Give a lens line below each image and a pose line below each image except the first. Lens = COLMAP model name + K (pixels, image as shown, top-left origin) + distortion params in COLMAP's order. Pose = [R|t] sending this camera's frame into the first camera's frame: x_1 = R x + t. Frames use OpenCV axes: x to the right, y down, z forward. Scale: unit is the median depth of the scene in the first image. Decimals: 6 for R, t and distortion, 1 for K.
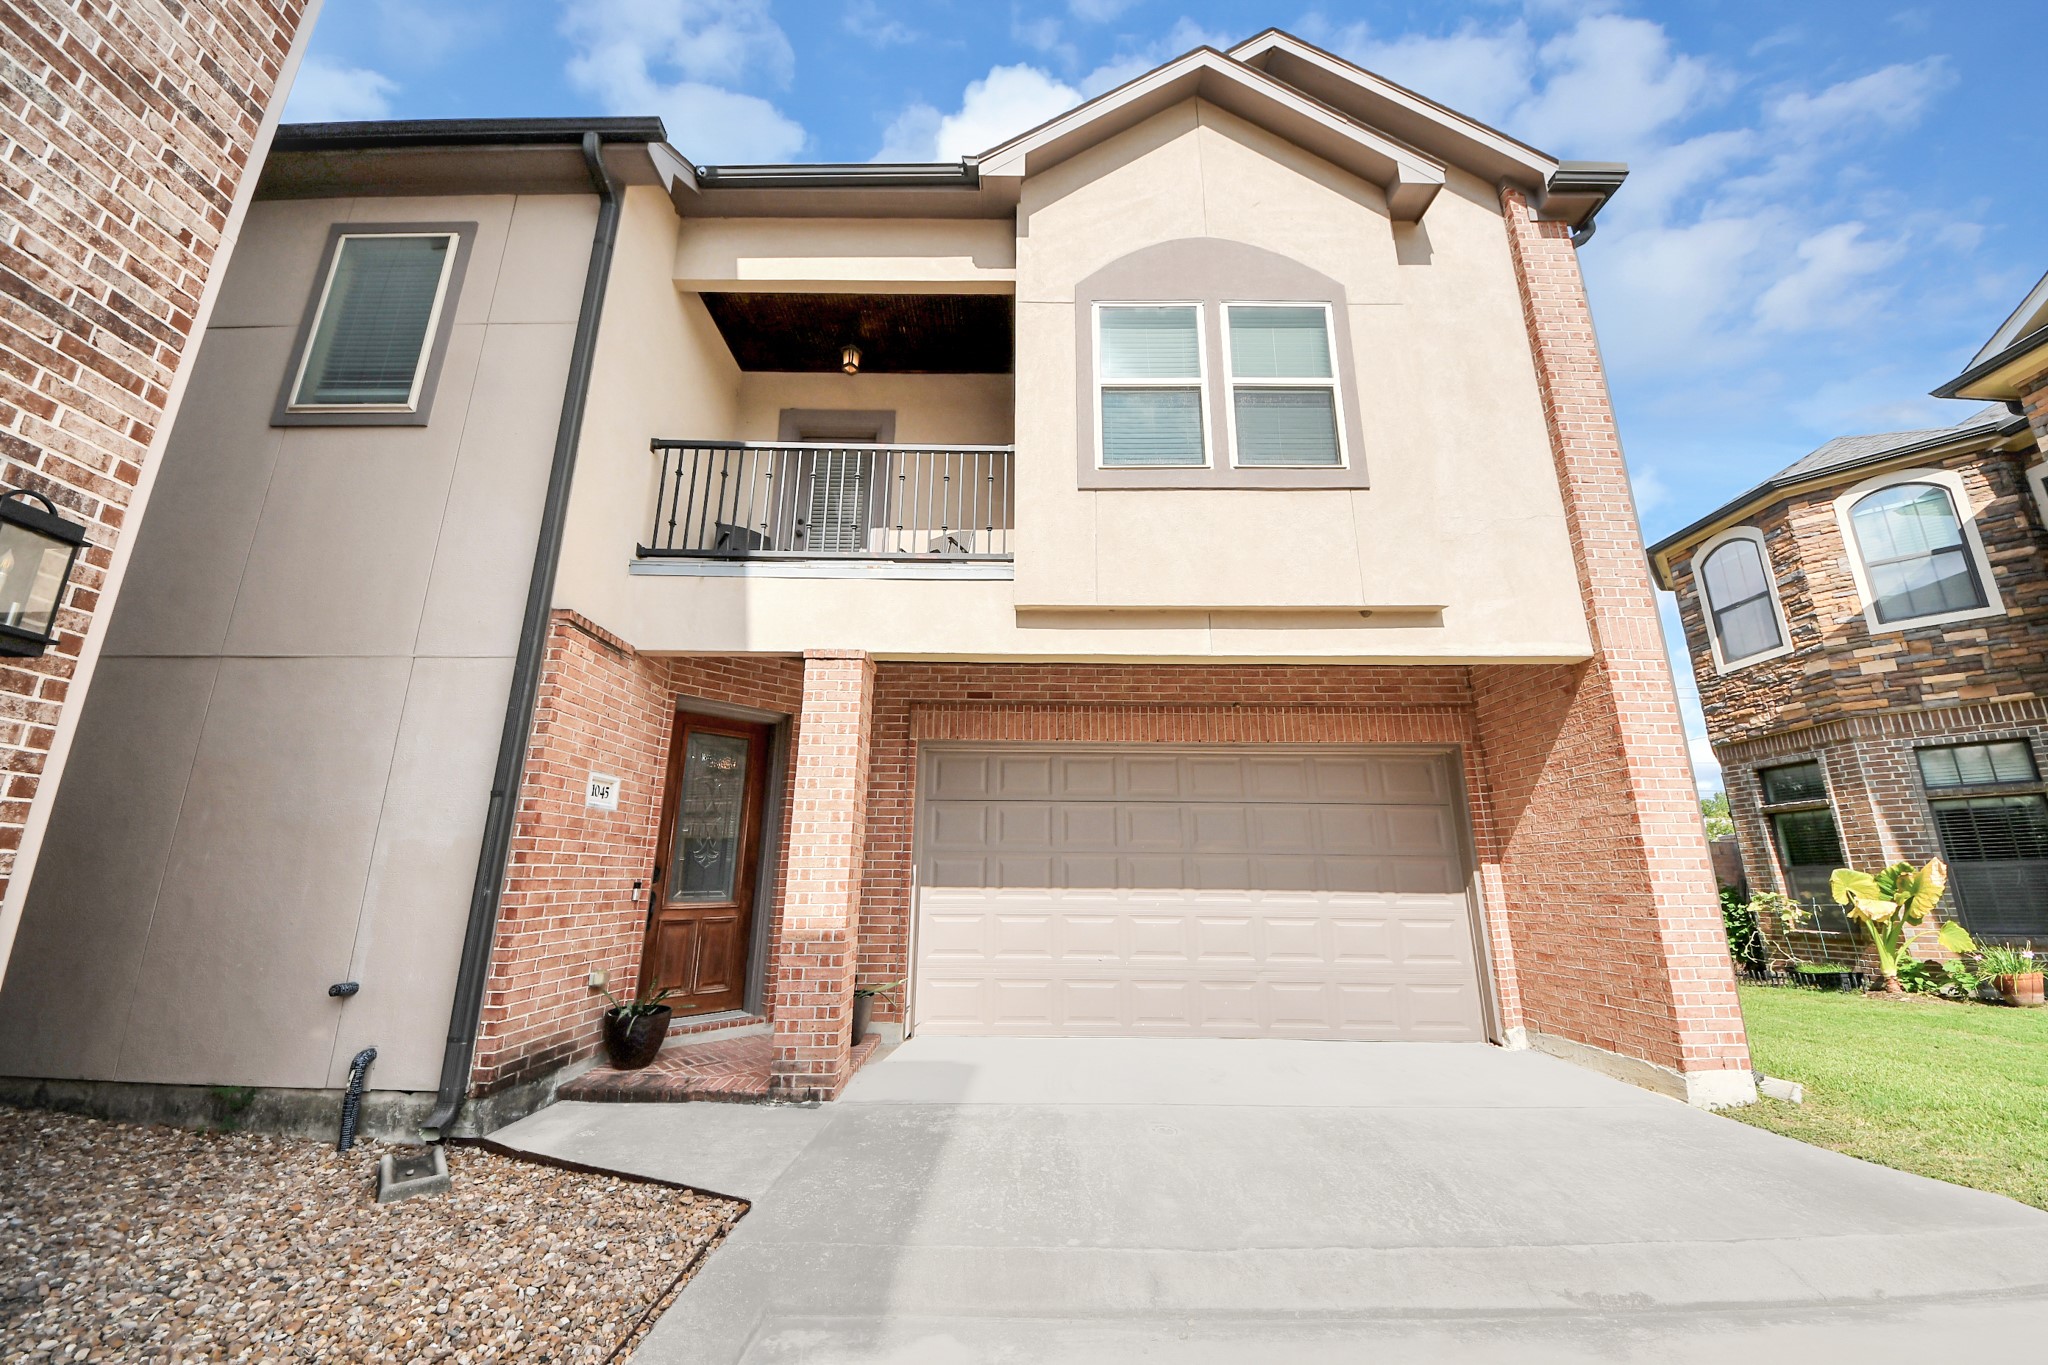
lens RADIAL K [[748.5, 0, 1018.9], [0, 748.5, 695.4], [0, 0, 1]] dist [0.010704, -0.009992]
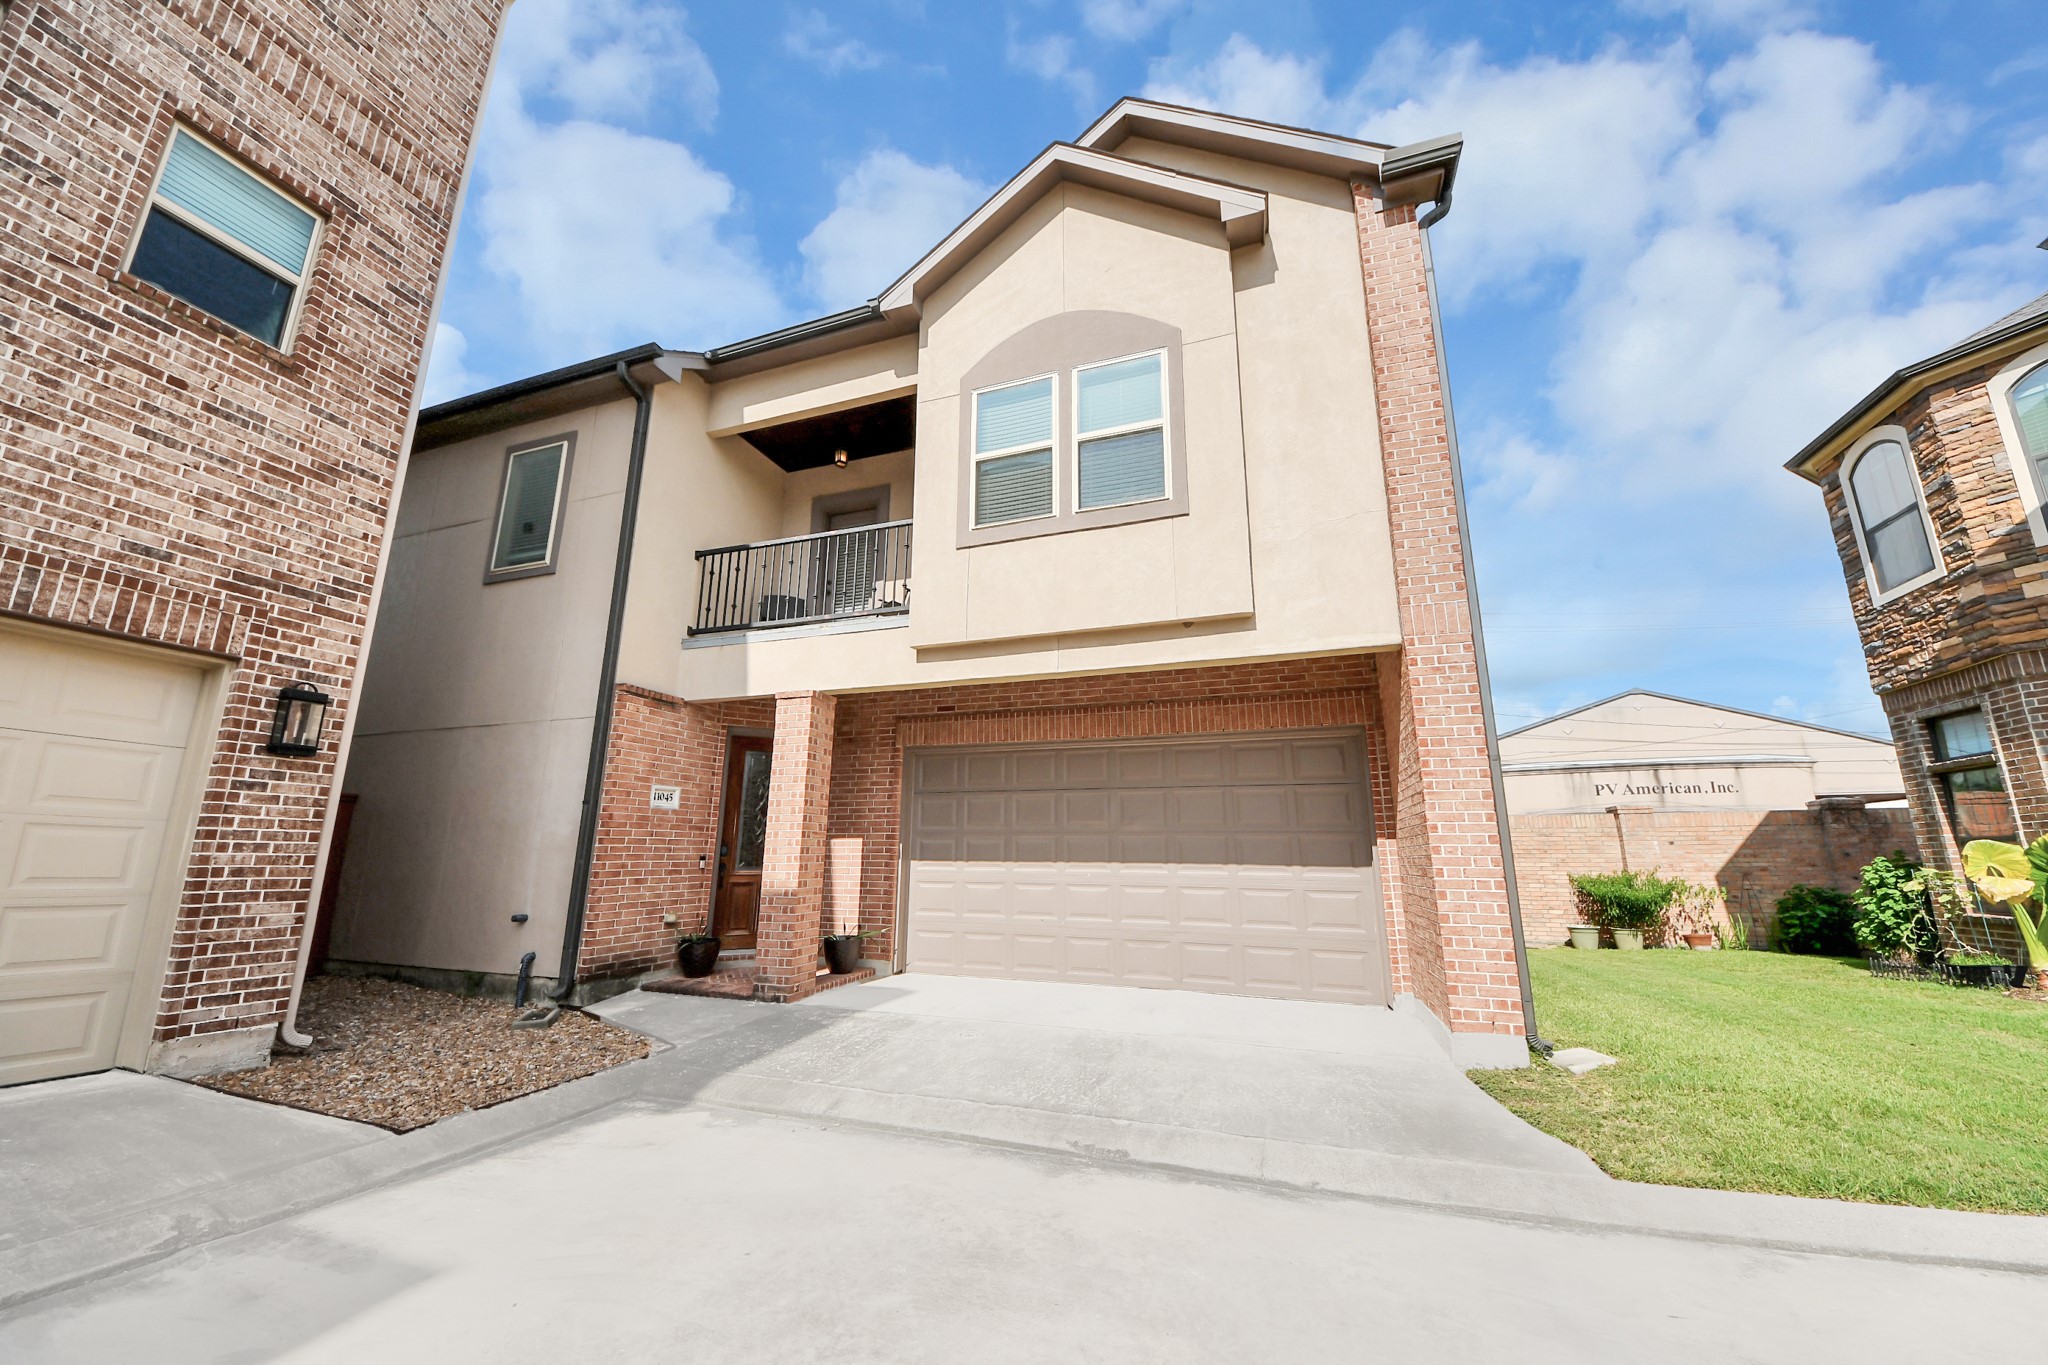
lens RADIAL K [[748.5, 0, 1015.9], [0, 748.5, 698.1], [0, 0, 1]] dist [0.010704, -0.009992]
pose [[0.940355, -0.070665, -0.332774, 0.582995], [0.081663, 0.996476, 0.019163, -0.039535], [0.330247, -0.045195, 0.942812, -0.174337]]
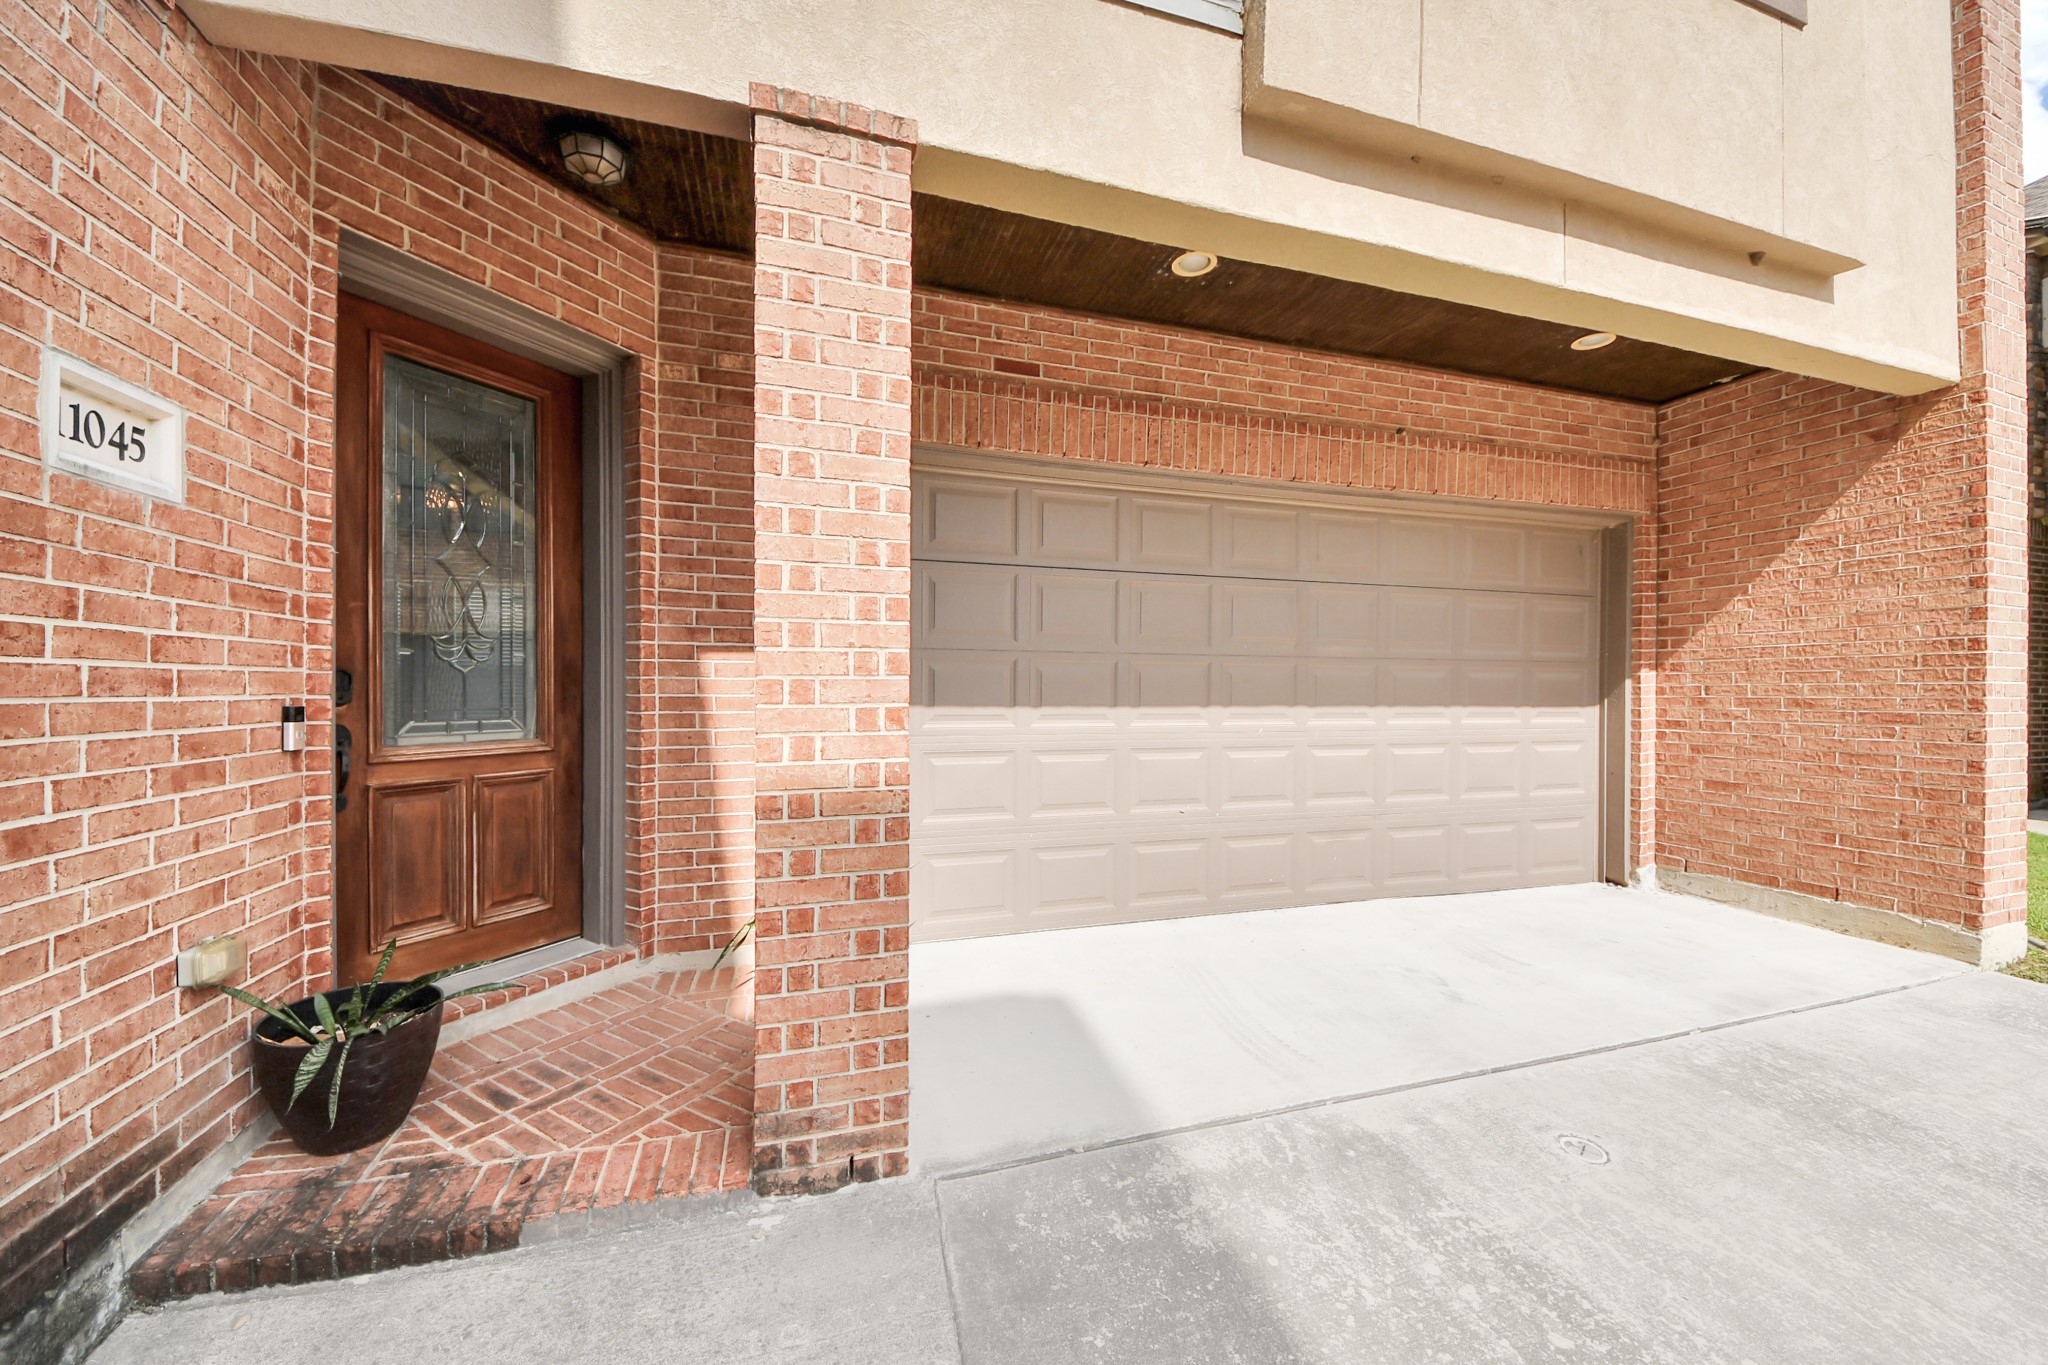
lens RADIAL K [[748.5, 0, 1020.7], [0, 748.5, 703.6], [0, 0, 1]] dist [0.010704, -0.009992]
pose [[0.953565, -0.007738, 0.301089, -0.264075], [-0.070512, 0.966153, 0.248146, 0.122821], [-0.292818, -0.257853, 0.920744, 0.528463]]
